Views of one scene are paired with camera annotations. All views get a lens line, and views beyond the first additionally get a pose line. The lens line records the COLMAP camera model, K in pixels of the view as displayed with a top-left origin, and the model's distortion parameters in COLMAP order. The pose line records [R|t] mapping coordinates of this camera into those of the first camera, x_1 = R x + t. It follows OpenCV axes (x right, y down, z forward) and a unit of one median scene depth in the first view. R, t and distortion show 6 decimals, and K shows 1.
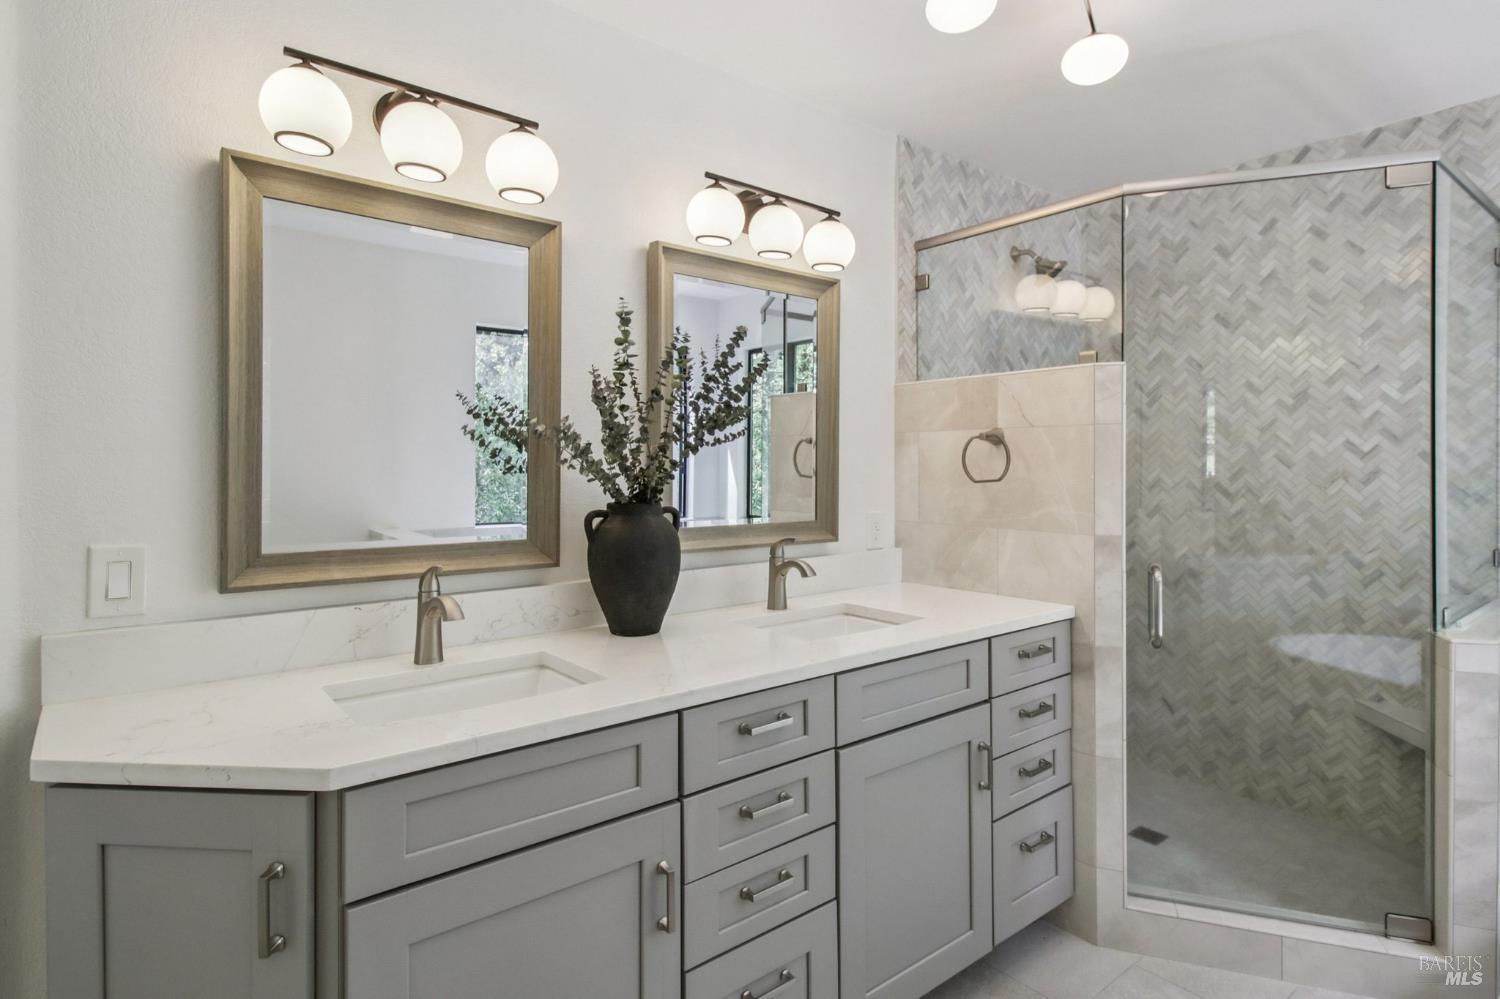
lens RADIAL K [[785.5, 0, 757.2], [0, 785.5, 466.5], [0, 0, 1]] dist [0.033552, -0.013574]
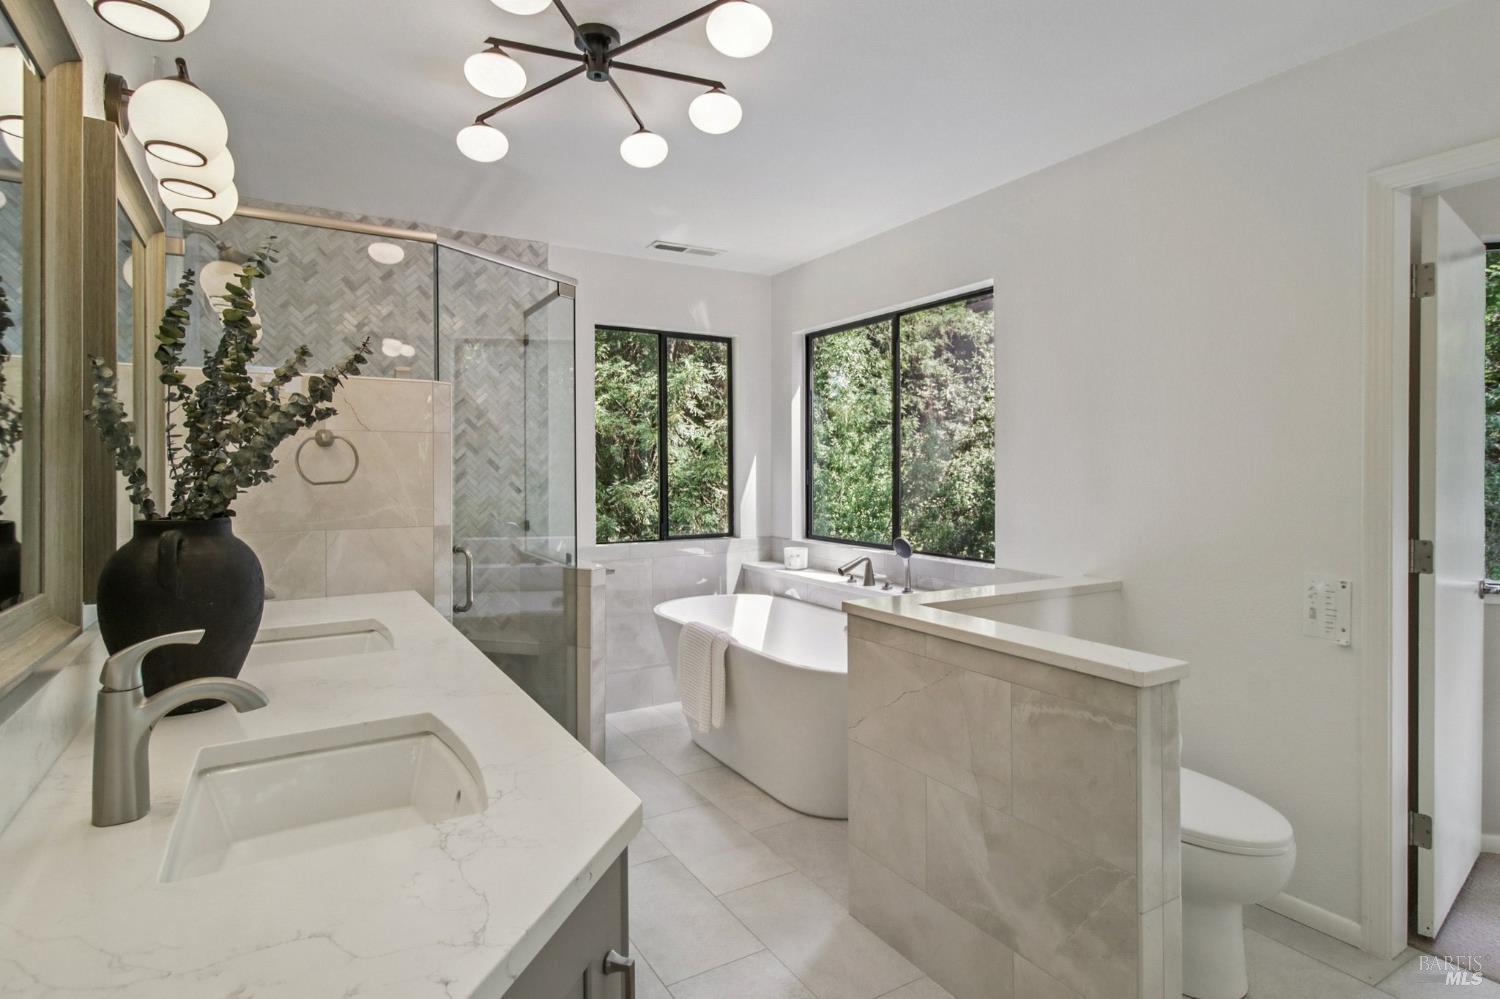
lens RADIAL K [[785.5, 0, 757.2], [0, 785.5, 466.5], [0, 0, 1]] dist [0.033552, -0.013574]
pose [[0.159063, 0.005534, 0.987253, -0.493167], [0.002676, 0.999978, -0.006037, 0.004248], [-0.987265, 0.003603, 0.159045, 0.246690]]
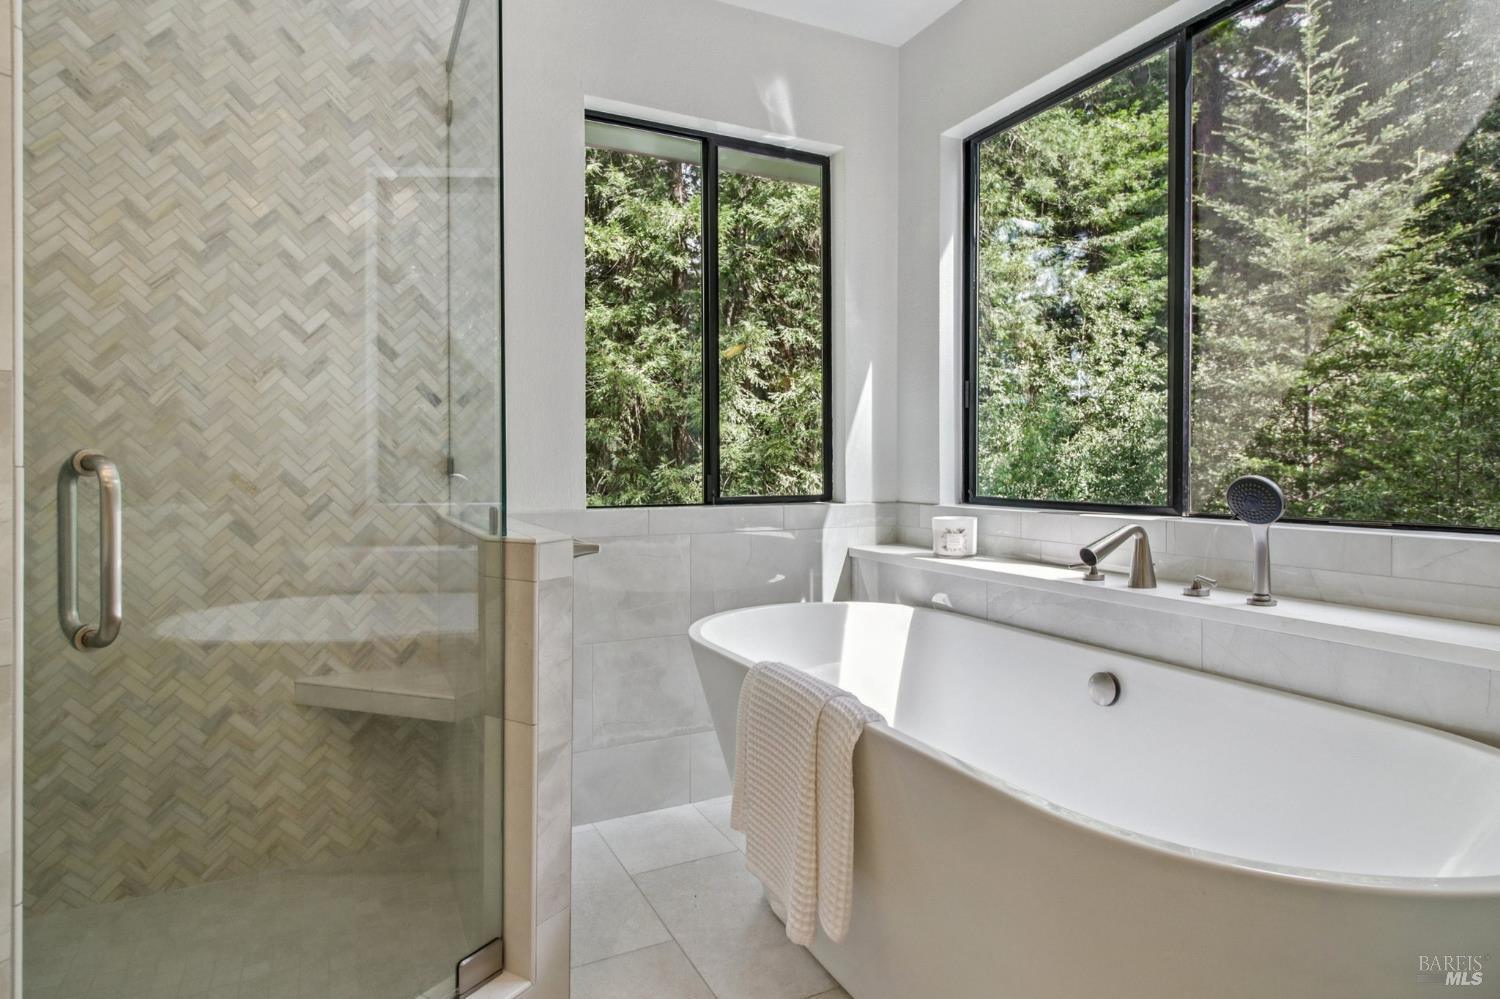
lens RADIAL K [[846.4, 0, 773.5], [0, 846.4, 468.6], [0, 0, 1]] dist [0.013240, -0.001346]
pose [[0.214201, -0.001315, 0.976789, 0.099385], [-0.000429, 0.999999, 0.001440, 0.097868], [-0.976789, -0.000728, 0.214200, 0.405100]]
